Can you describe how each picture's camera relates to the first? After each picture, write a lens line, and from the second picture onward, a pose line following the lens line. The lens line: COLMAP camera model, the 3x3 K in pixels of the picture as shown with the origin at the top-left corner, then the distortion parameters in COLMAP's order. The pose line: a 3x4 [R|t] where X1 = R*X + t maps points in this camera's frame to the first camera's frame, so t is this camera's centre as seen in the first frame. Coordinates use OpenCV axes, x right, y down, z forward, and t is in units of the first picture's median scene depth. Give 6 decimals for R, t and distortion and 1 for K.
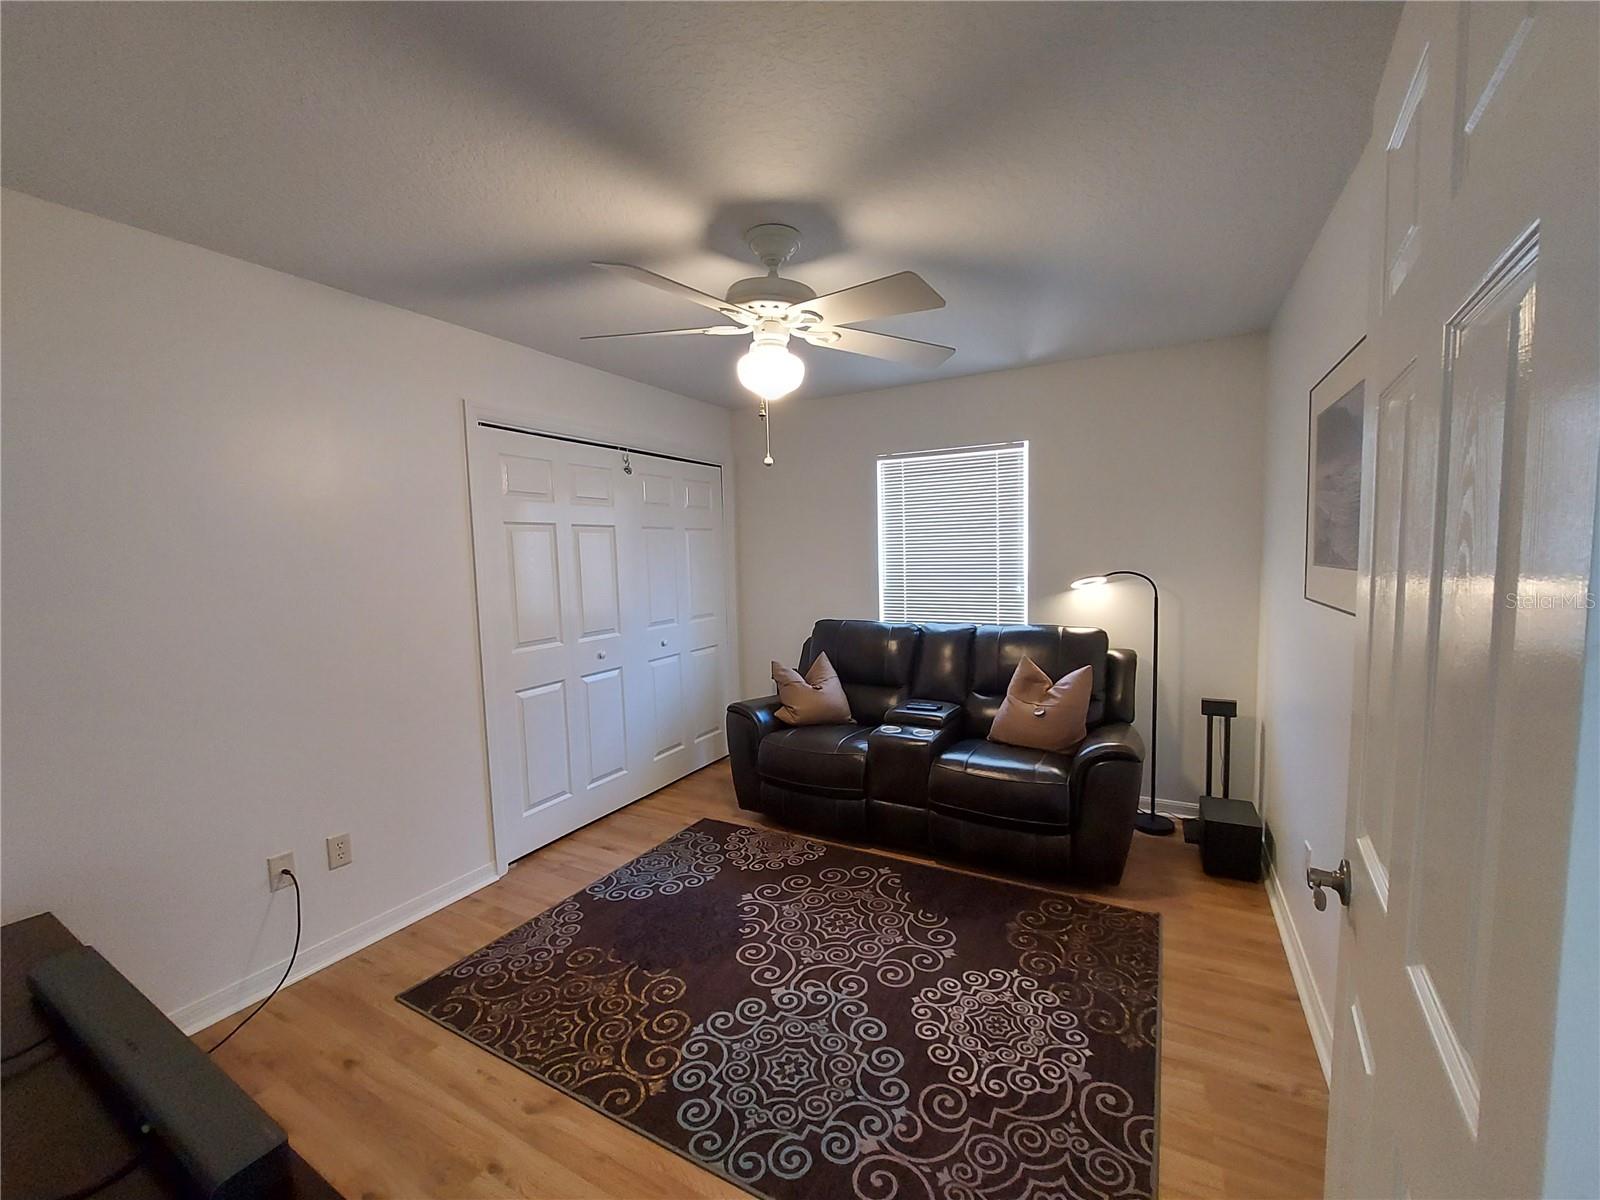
lens RADIAL K [[642.6, 0, 819.7], [0, 642.6, 605.6], [0, 0, 1]] dist [-0.022350, -0.000482]
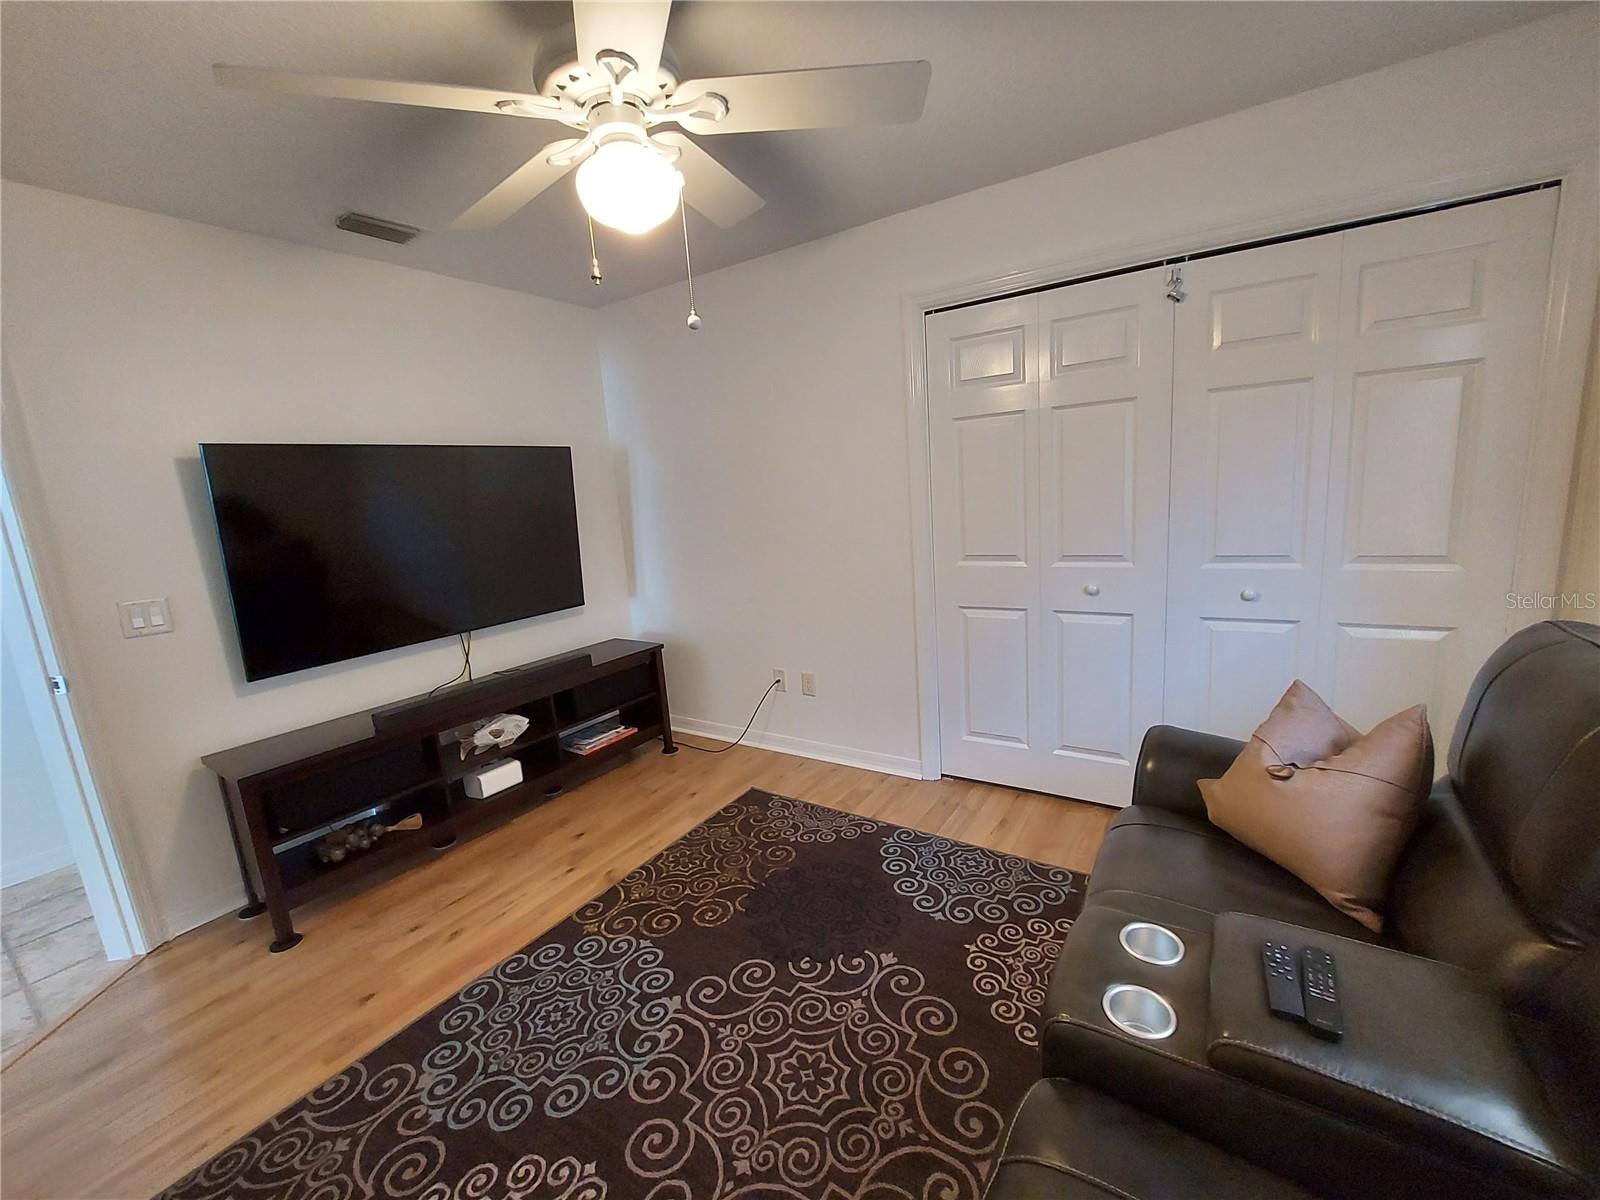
lens RADIAL K [[642.6, 0, 819.7], [0, 642.6, 605.6], [0, 0, 1]] dist [-0.022350, -0.000482]
pose [[-0.076268, 0.214789, -0.973678, 0.599419], [-0.017540, 0.976082, 0.216694, -0.087018], [0.996933, 0.033605, -0.070677, 1.182705]]
